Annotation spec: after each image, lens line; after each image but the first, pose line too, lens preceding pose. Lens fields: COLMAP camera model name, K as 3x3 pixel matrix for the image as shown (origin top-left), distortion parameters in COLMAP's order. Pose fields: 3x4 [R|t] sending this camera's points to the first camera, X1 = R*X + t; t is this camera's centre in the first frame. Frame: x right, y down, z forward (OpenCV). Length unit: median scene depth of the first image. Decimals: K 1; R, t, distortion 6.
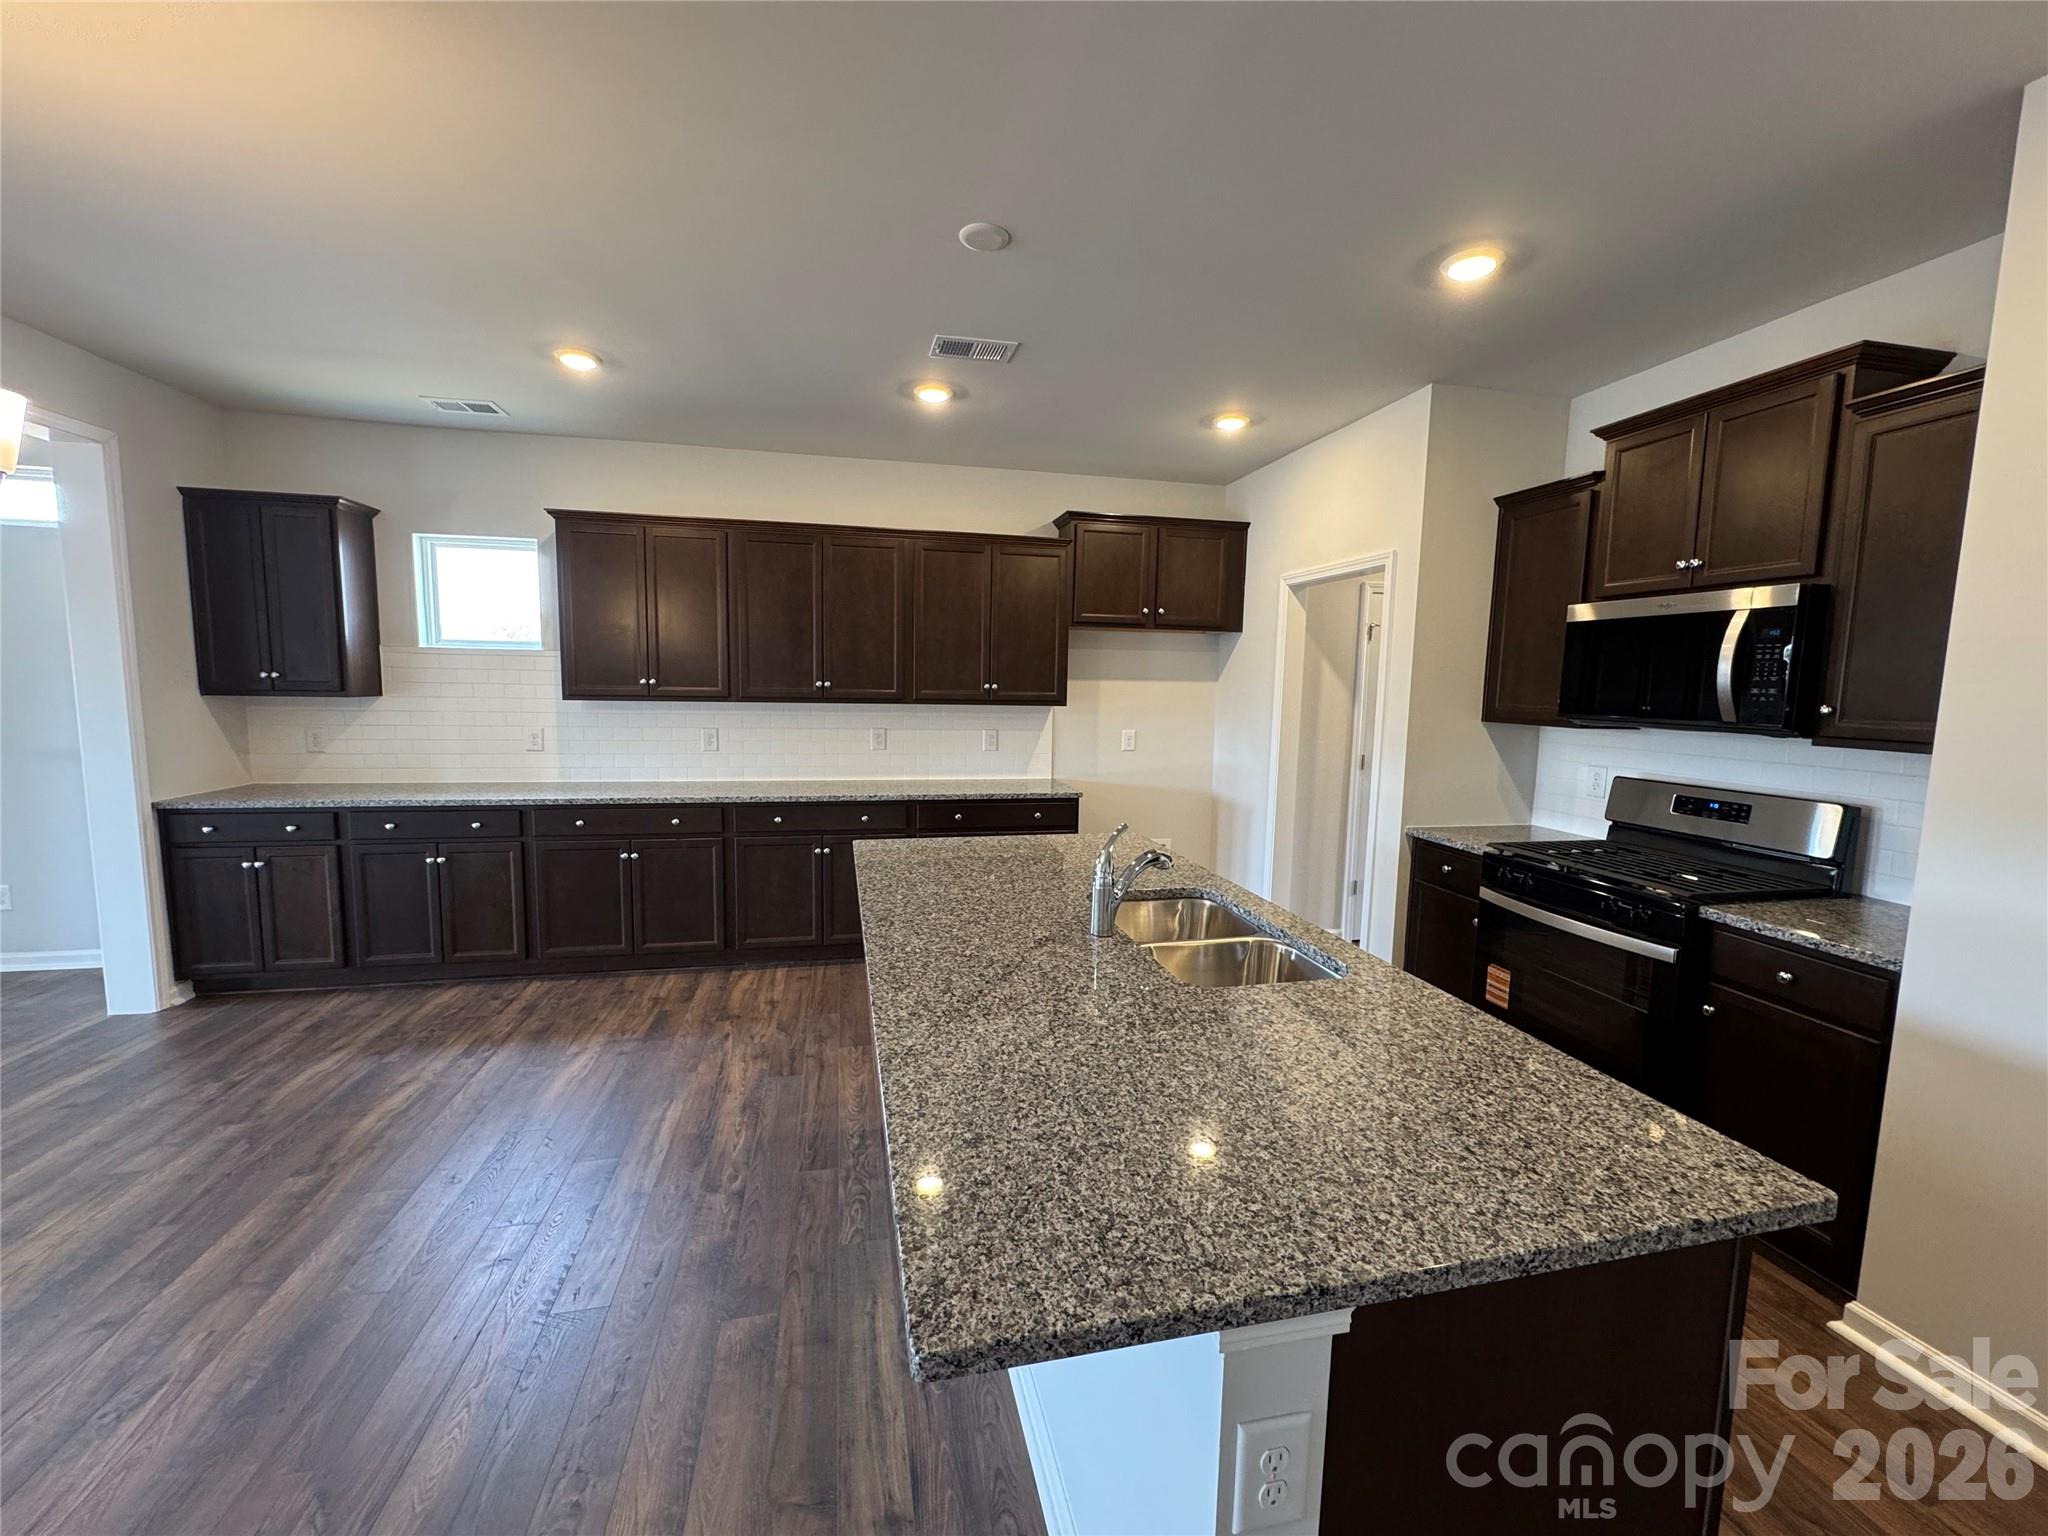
lens RADIAL K [[827.9, 0, 1034.2], [0, 827.9, 765.7], [0, 0, 1]] dist [-0.000867, 0.000086]
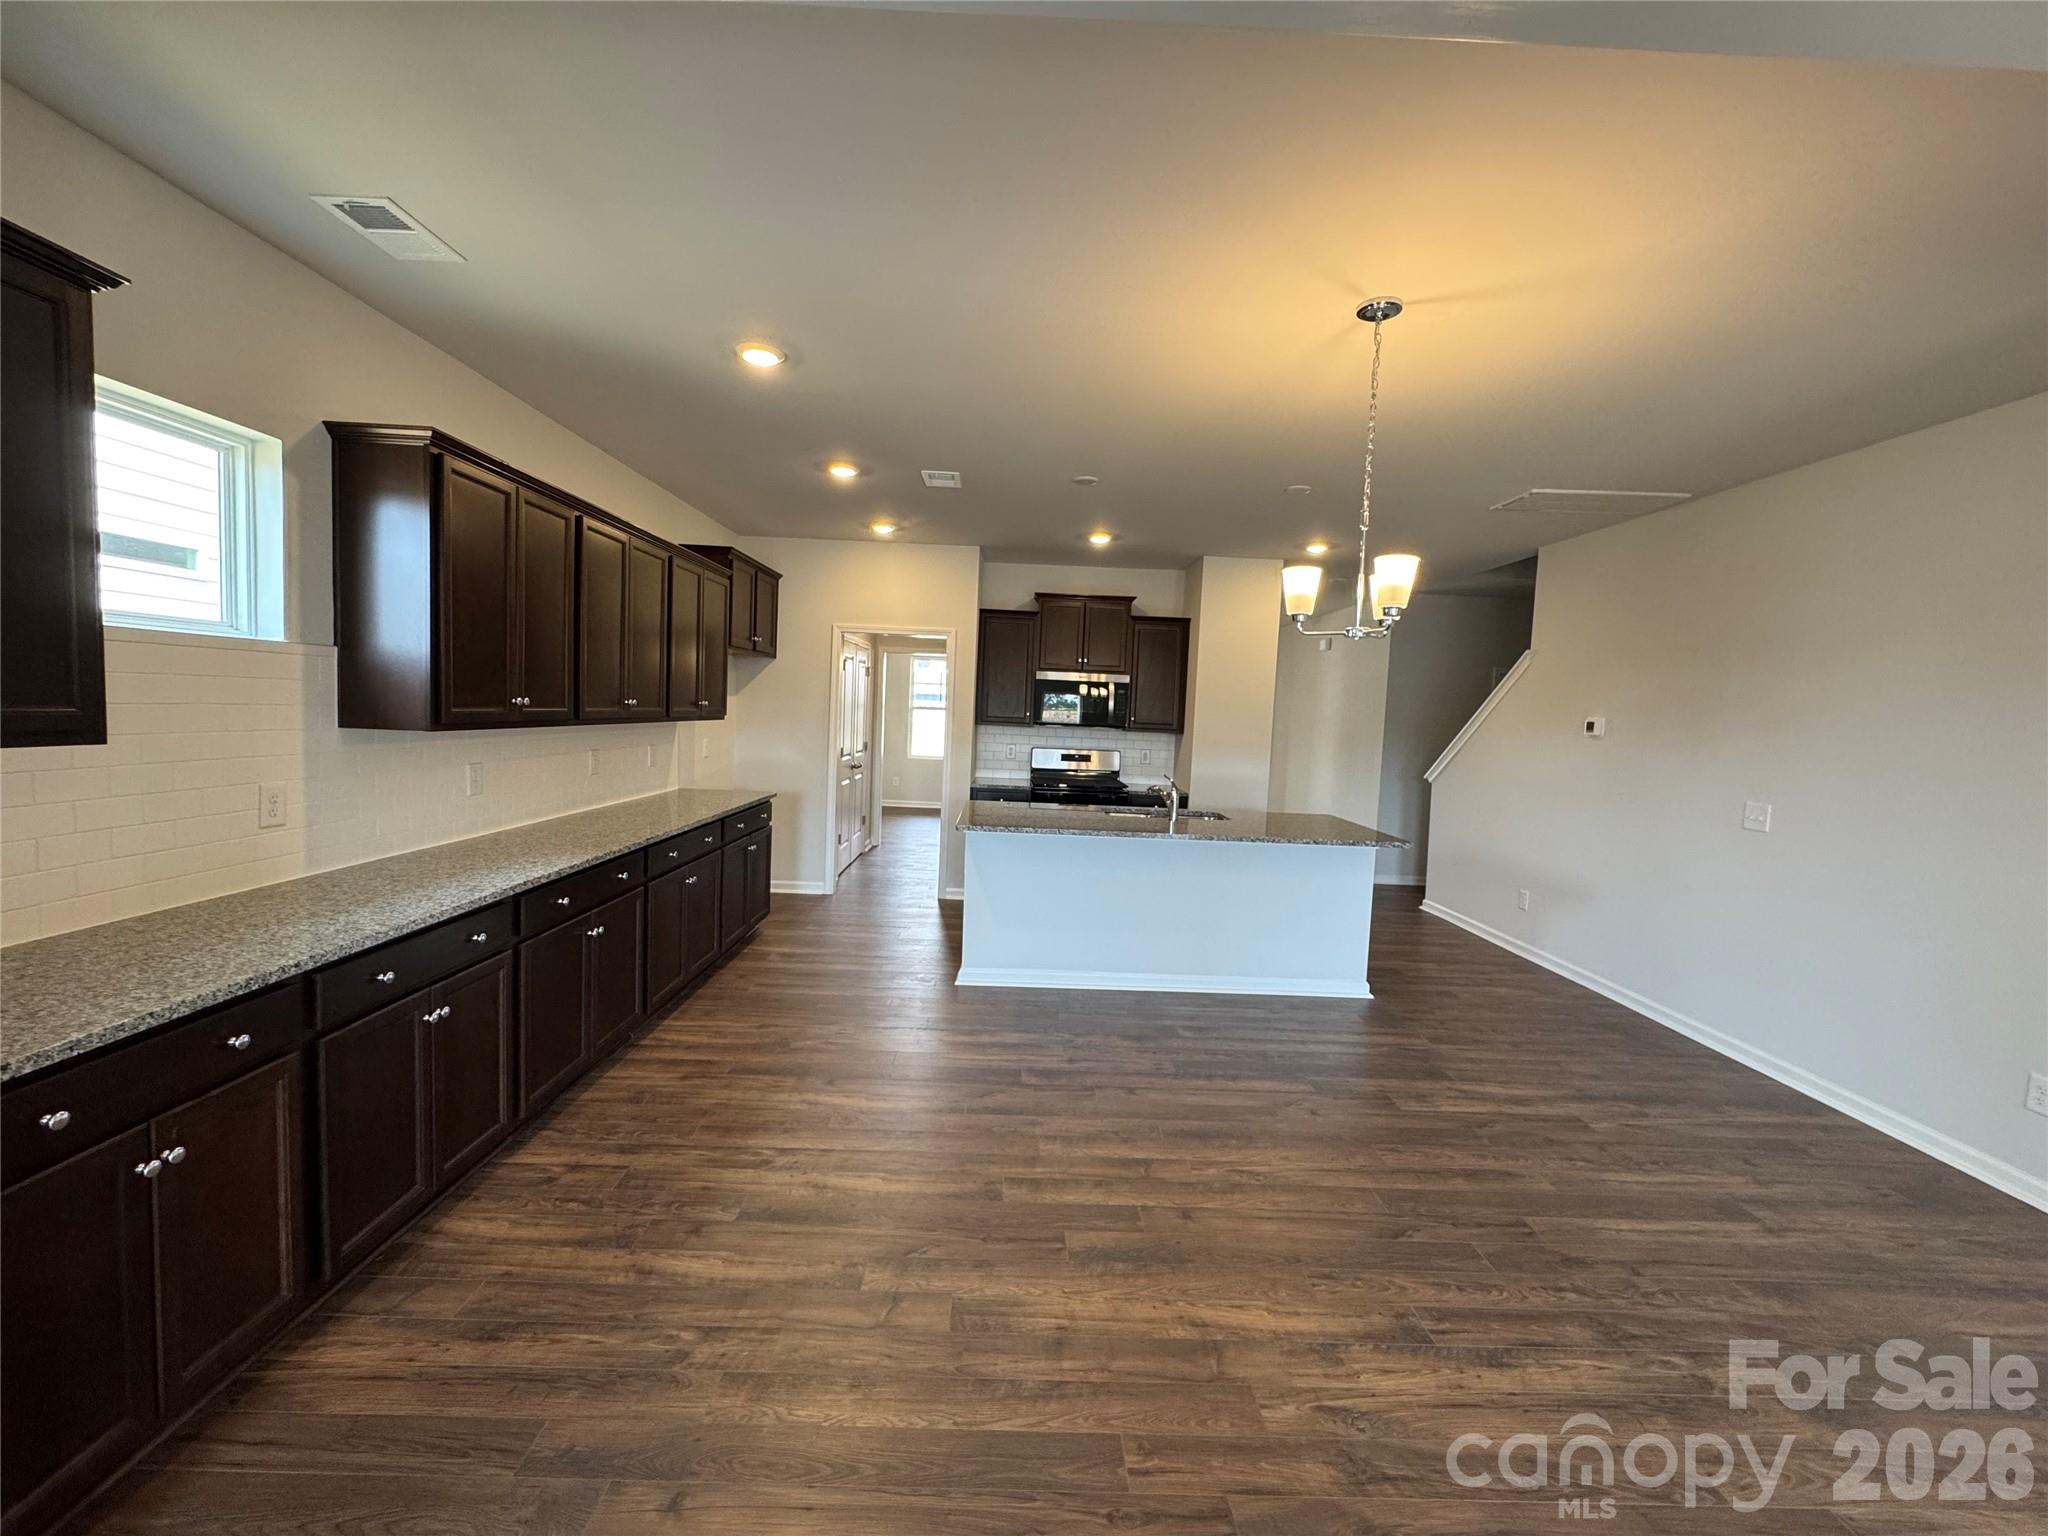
lens RADIAL K [[827.9, 0, 1034.2], [0, 827.9, 765.7], [0, 0, 1]] dist [-0.000867, 0.000086]
pose [[0.189097, -0.079362, 0.978746, -1.272095], [0.059911, 0.995804, 0.069170, -0.080592], [-0.980129, 0.045558, 0.193059, 0.497754]]
